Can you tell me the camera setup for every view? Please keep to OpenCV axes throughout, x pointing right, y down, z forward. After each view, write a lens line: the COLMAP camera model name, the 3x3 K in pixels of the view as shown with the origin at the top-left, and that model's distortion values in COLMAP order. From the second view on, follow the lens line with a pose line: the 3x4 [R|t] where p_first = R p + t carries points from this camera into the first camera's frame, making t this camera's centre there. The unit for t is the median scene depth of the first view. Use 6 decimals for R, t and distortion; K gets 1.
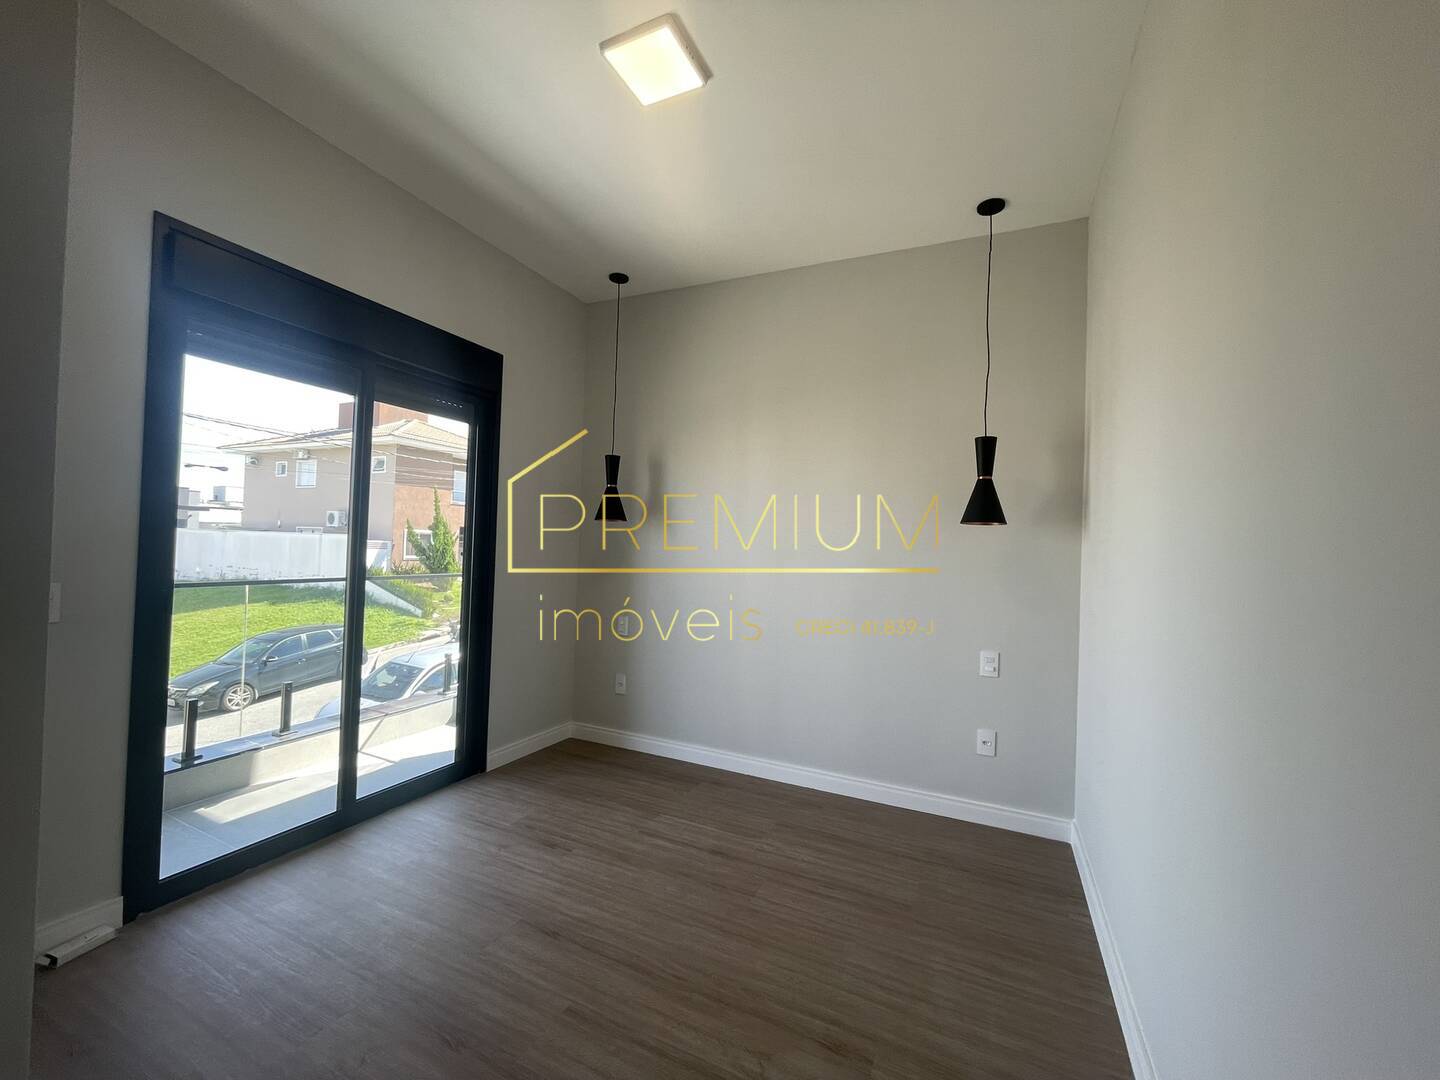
lens RADIAL K [[584.2, 0, 717.9], [0, 584.2, 539.4], [0, 0, 1]] dist [-0.001132, 0.000124]
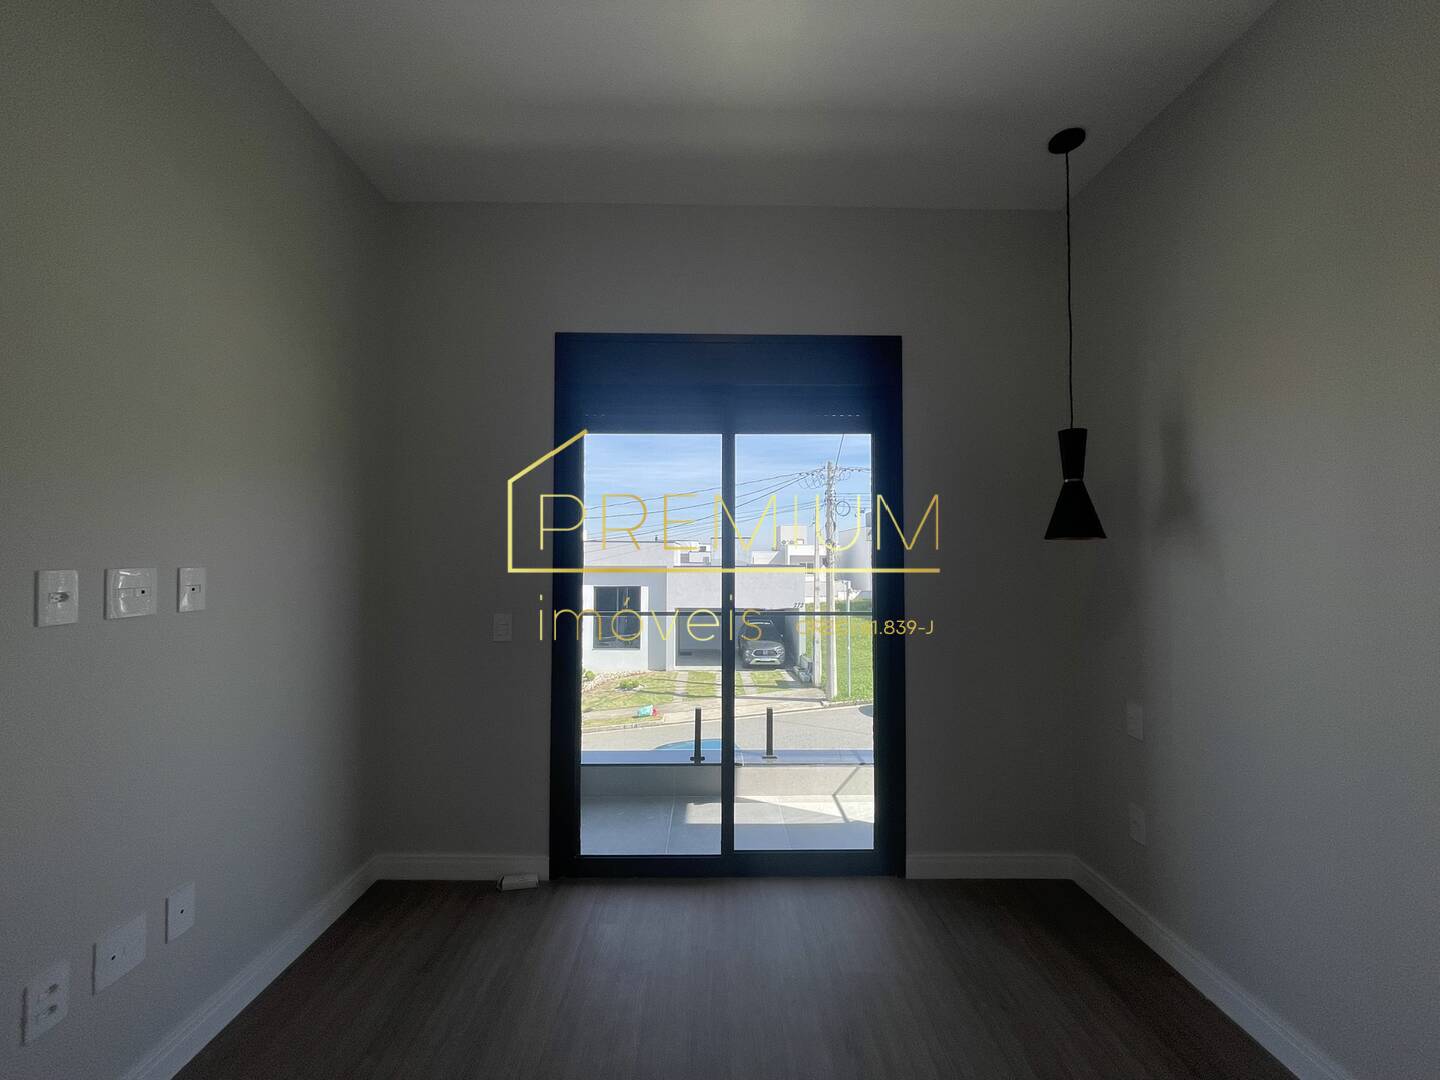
lens RADIAL K [[584.4, 0, 717.3], [0, 584.4, 539.7], [0, 0, 1]] dist [-0.001145, 0.002732]
pose [[0.438843, -0.062320, -0.896400, 0.209214], [0.024190, 0.998050, -0.057545, -0.006471], [0.898238, 0.003569, 0.439494, 0.443310]]
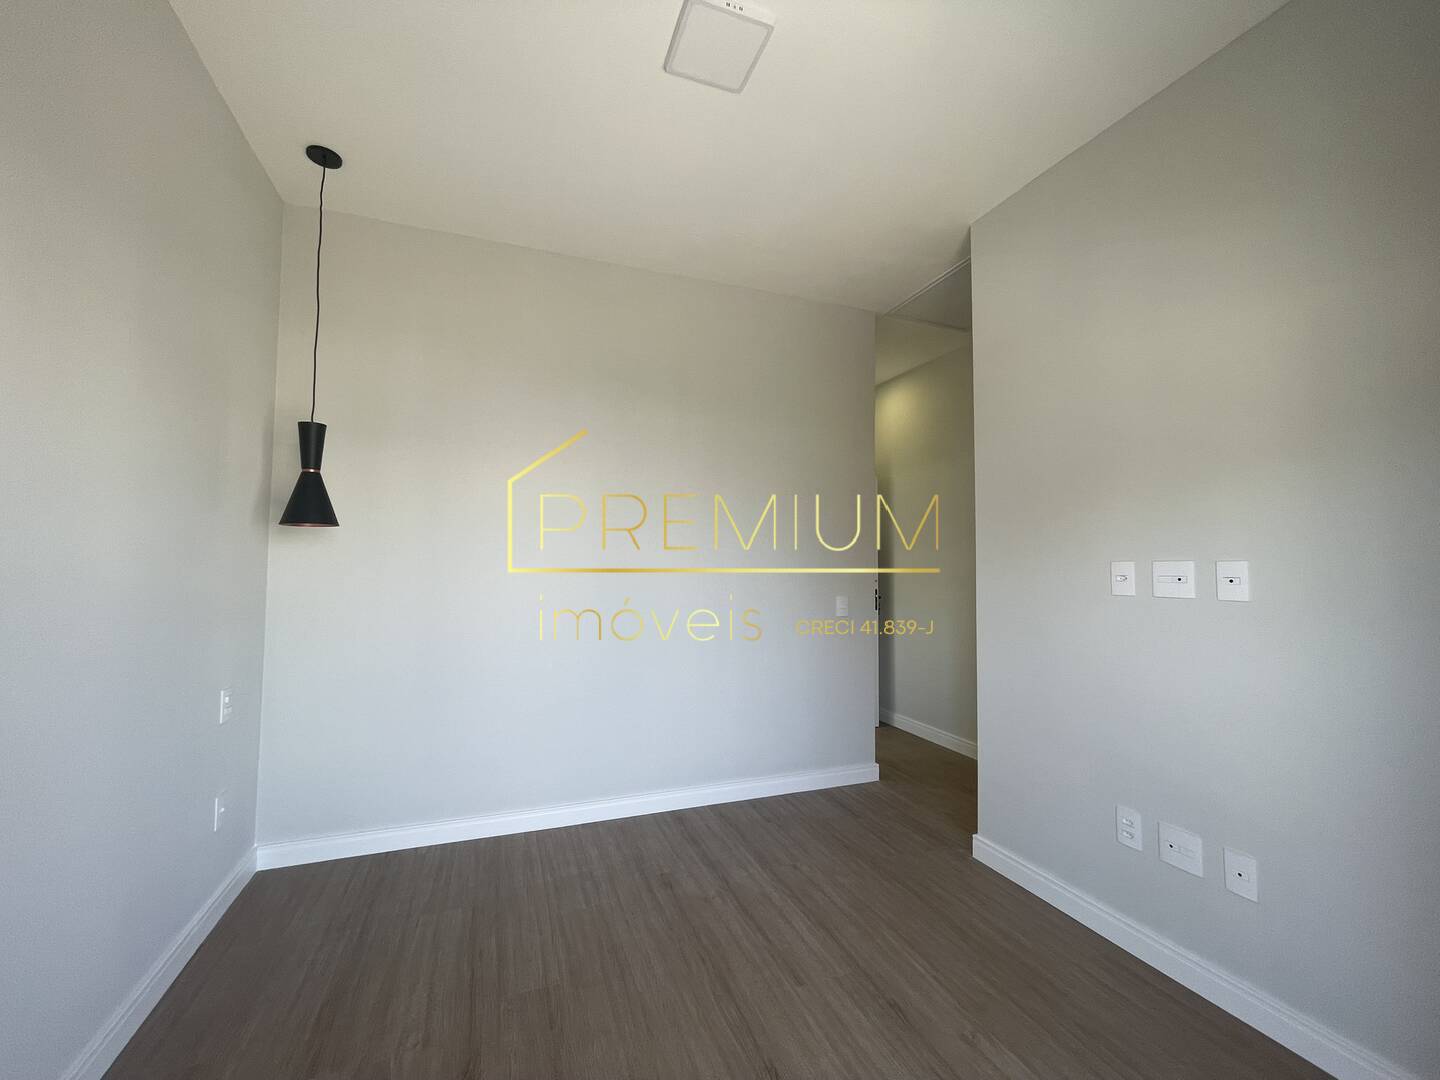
lens RADIAL K [[584.2, 0, 717.9], [0, 584.2, 539.4], [0, 0, 1]] dist [-0.001132, 0.000124]
pose [[-0.720708, -0.013046, 0.693116, -0.452634], [-0.044075, 0.998662, -0.027032, -0.006054], [-0.691836, -0.050031, -0.720319, 0.976179]]
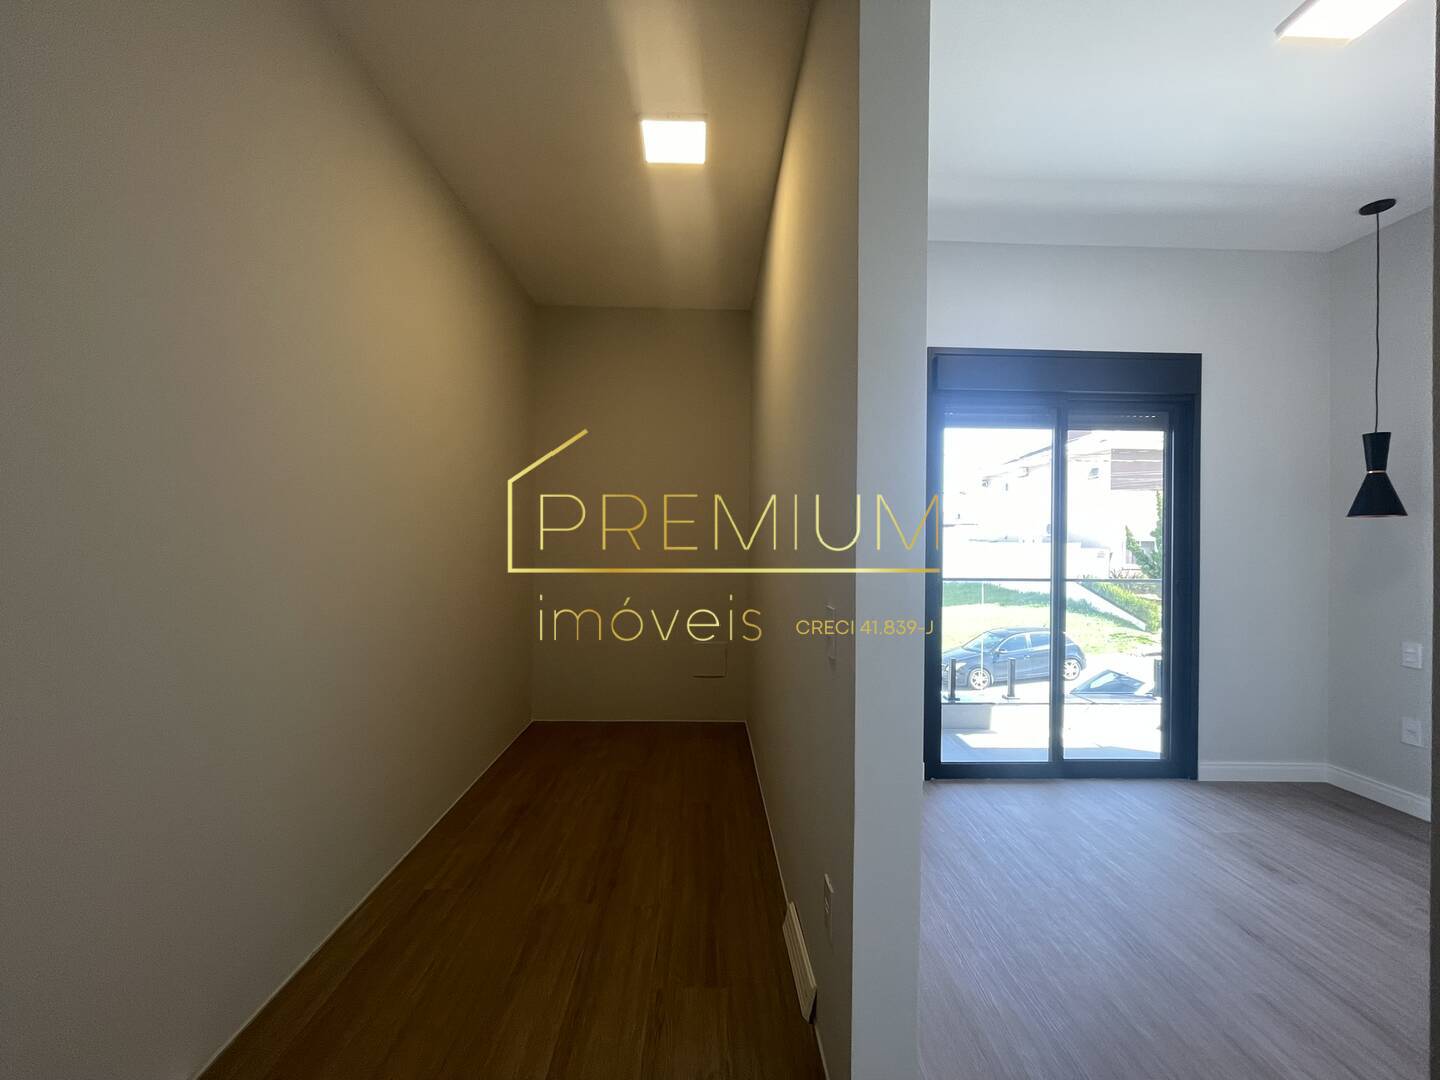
lens RADIAL K [[584.4, 0, 717.3], [0, 584.4, 539.7], [0, 0, 1]] dist [-0.001145, 0.002732]
pose [[0.450196, -0.031309, -0.892381, 0.130344], [0.017758, 0.999501, -0.026109, 0.004571], [0.892753, -0.004093, 0.450528, -0.161233]]
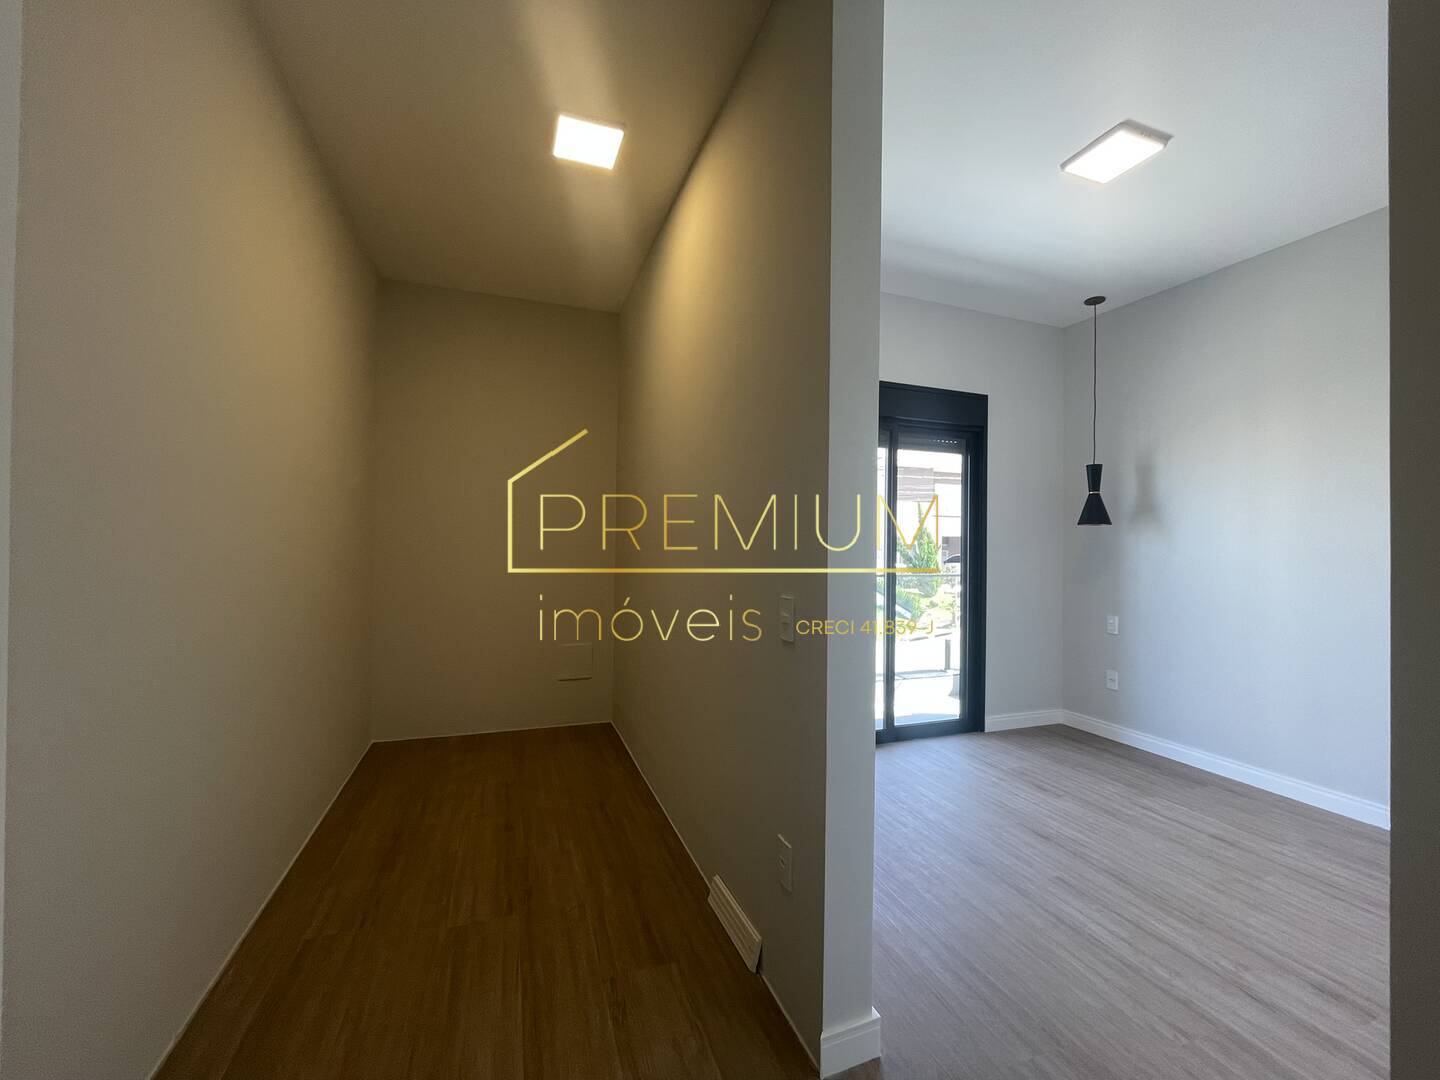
lens RADIAL K [[584.4, 0, 717.3], [0, 584.4, 539.7], [0, 0, 1]] dist [-0.001145, 0.002732]
pose [[0.710725, -0.032123, -0.702737, 0.085790], [0.021401, 0.999482, -0.024043, 0.006899], [0.703145, 0.002049, 0.711044, -0.282274]]
